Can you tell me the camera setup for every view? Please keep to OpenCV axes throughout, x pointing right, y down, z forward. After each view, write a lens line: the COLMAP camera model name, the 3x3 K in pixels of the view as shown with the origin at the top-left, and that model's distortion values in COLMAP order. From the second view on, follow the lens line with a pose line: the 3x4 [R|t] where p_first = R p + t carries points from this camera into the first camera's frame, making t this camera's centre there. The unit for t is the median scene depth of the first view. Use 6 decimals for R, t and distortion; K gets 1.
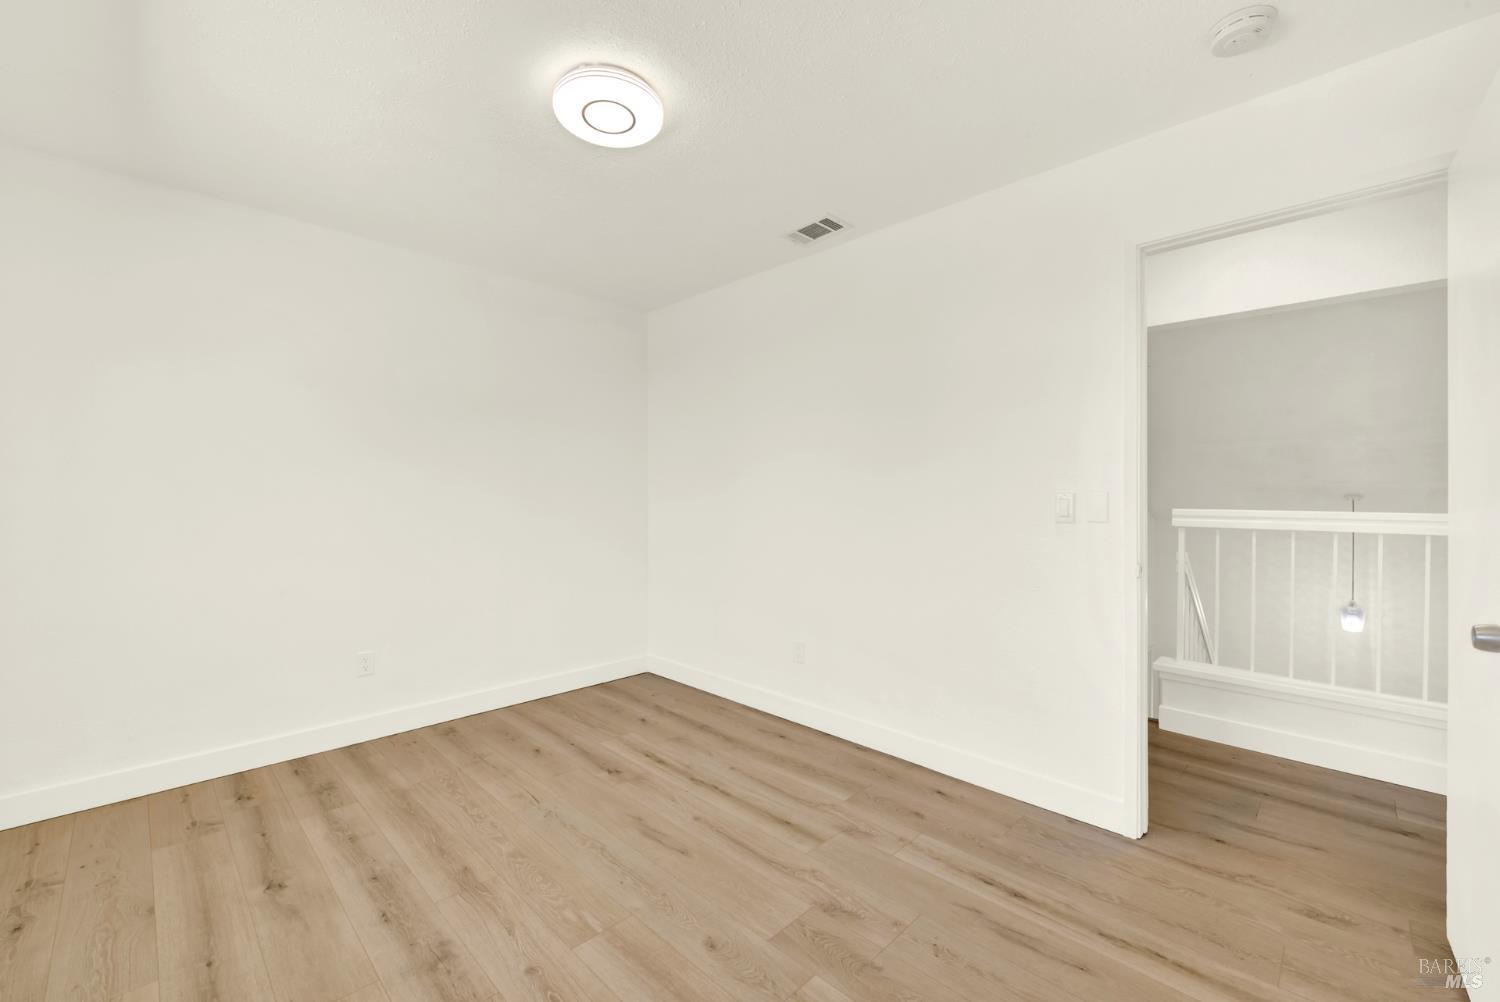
lens RADIAL K [[612.6, 0, 758.9], [0, 612.6, 494.9], [0, 0, 1]] dist [-0.001317, -0.000131]
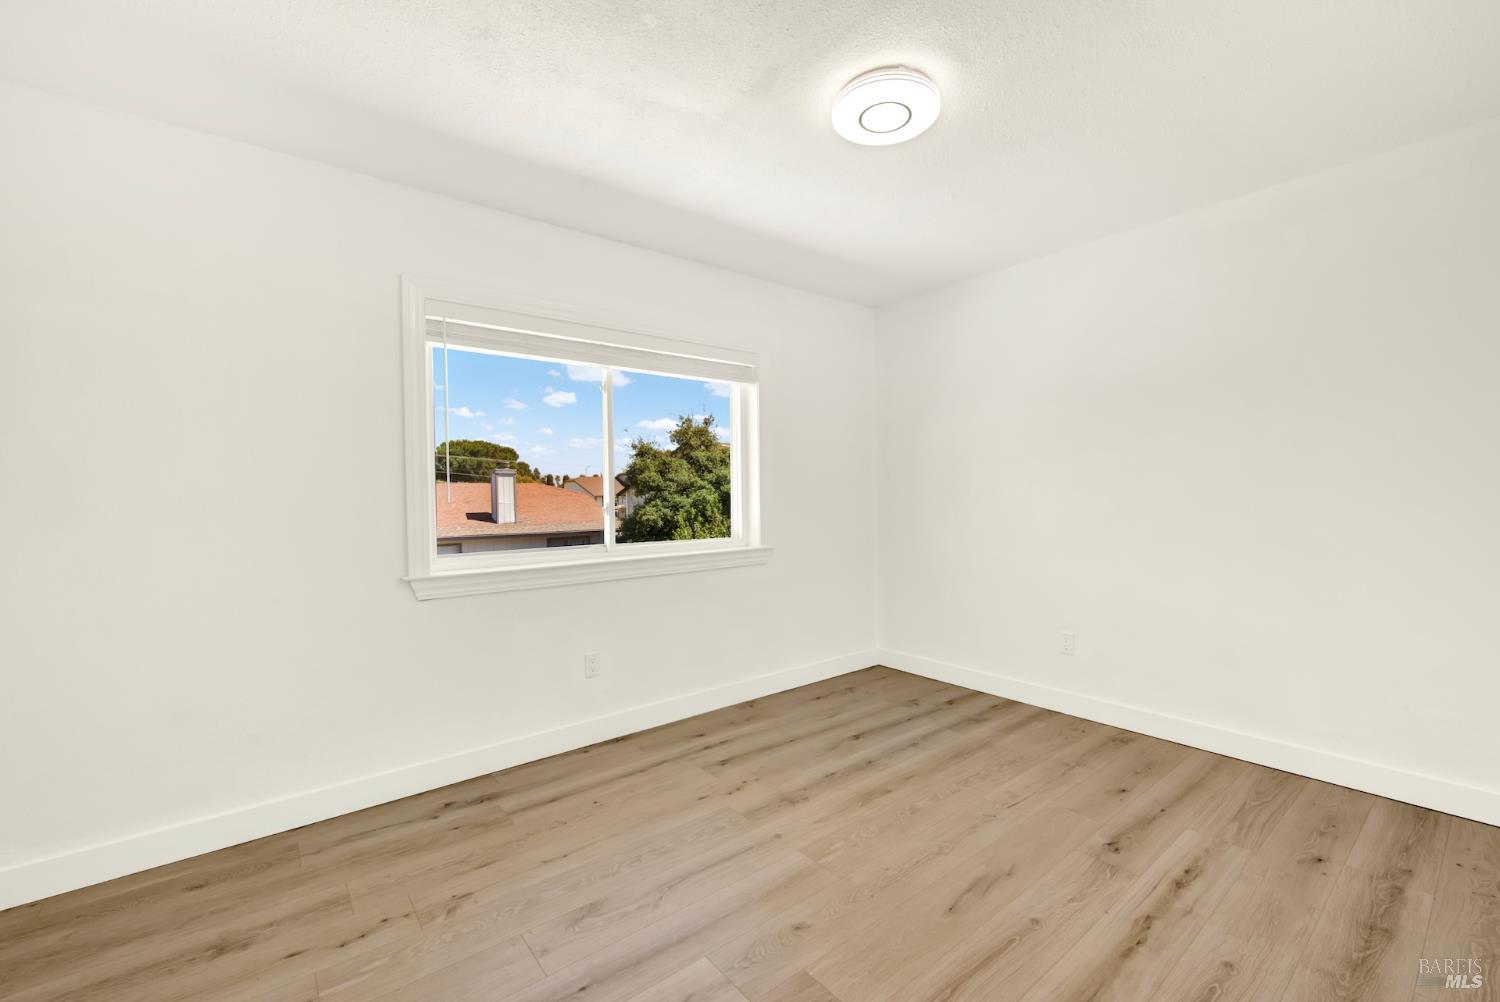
lens RADIAL K [[625.8, 0, 750.0], [0, 625.8, 501.0], [0, 0, 1]] dist [-0.000921, -0.000046]
pose [[-0.133467, 0.009377, -0.991009, 0.656965], [0.017598, 0.999820, 0.007090, 0.003634], [0.990897, -0.016494, -0.133608, 0.721737]]
